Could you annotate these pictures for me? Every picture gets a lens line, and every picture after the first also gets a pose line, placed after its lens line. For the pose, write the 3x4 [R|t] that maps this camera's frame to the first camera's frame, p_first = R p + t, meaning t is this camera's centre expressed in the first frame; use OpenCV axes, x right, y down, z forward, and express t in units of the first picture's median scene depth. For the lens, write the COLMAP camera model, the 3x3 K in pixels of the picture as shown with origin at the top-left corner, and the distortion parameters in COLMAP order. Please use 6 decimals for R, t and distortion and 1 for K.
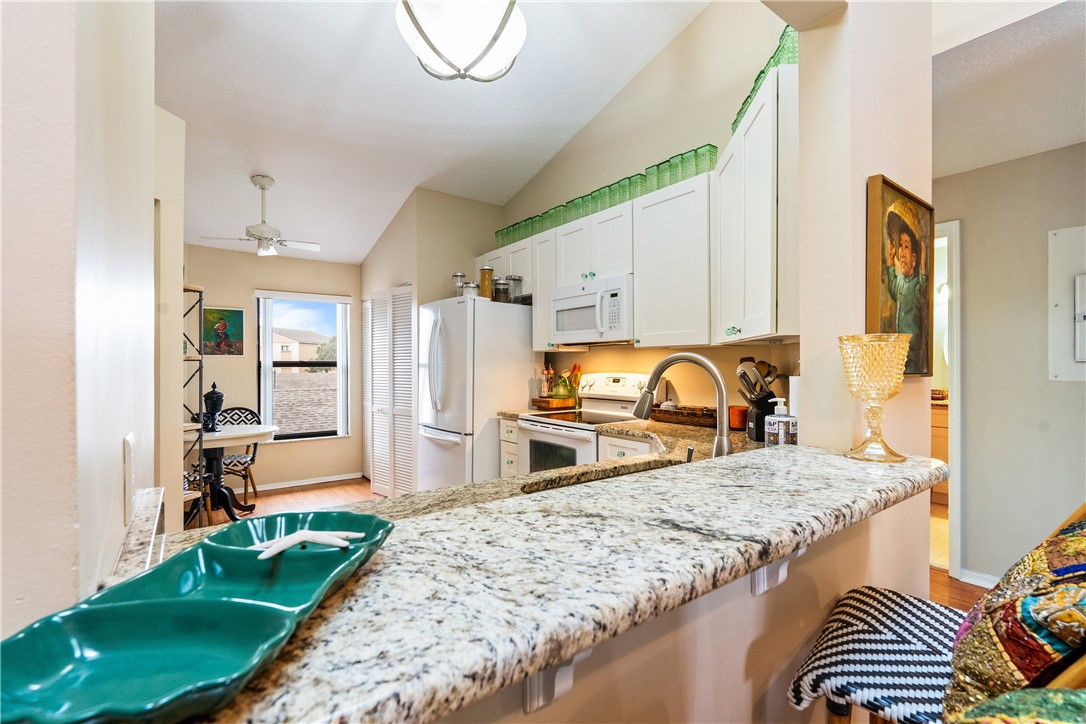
lens RADIAL K [[479.6, 0, 546.3], [0, 479.6, 362.9], [0, 0, 1]] dist [-0.004352, -0.000125]
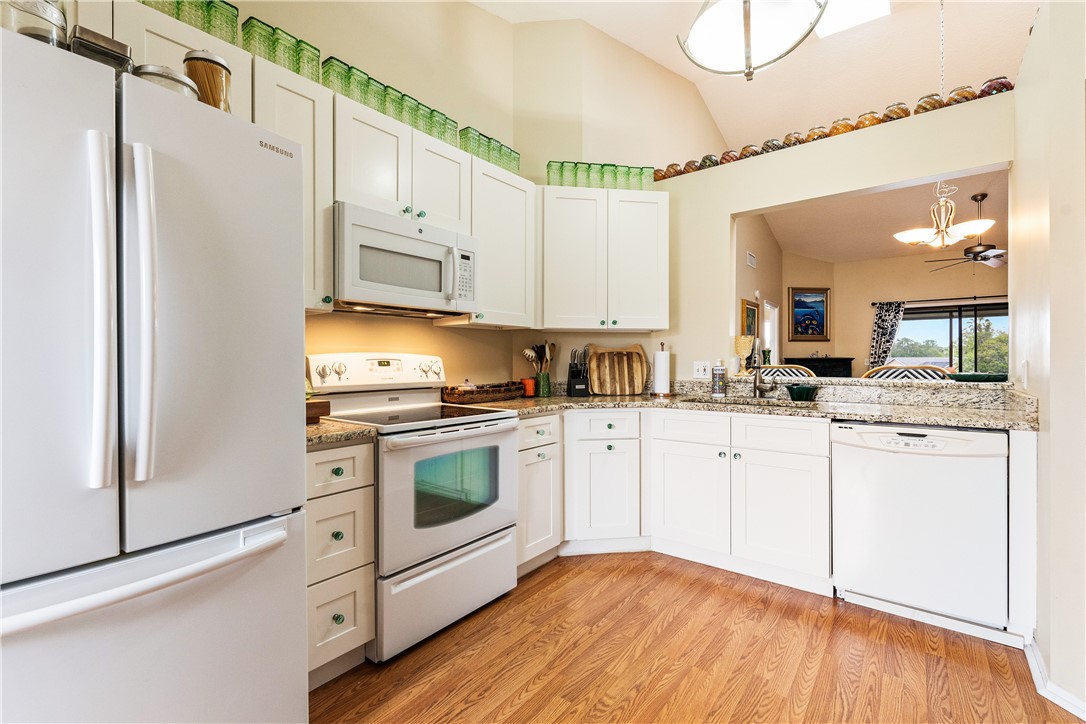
lens RADIAL K [[476.4, 0, 547.1], [0, 476.4, 360.2], [0, 0, 1]] dist [-0.002552, -0.000288]
pose [[-0.261695, 0.002912, 0.965146, -0.444443], [0.000356, 0.999996, -0.002921, 0.025142], [-0.965151, -0.000421, -0.261695, 0.695622]]
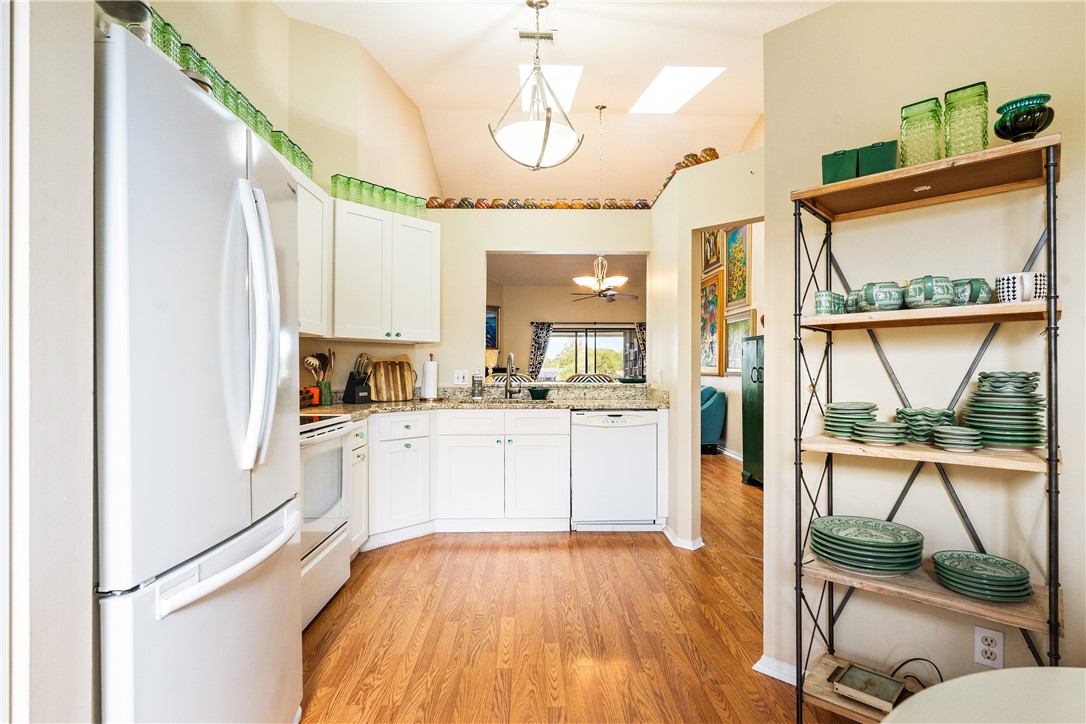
lens RADIAL K [[538.3, 0, 548.8], [0, 538.3, 366.5], [0, 0, 1]] dist [-0.001820, -0.000019]
pose [[-0.817536, 0.004141, 0.575863, -0.493782], [-0.001426, 0.999957, -0.009215, 0.026780], [-0.575876, -0.008354, -0.817495, 0.976122]]
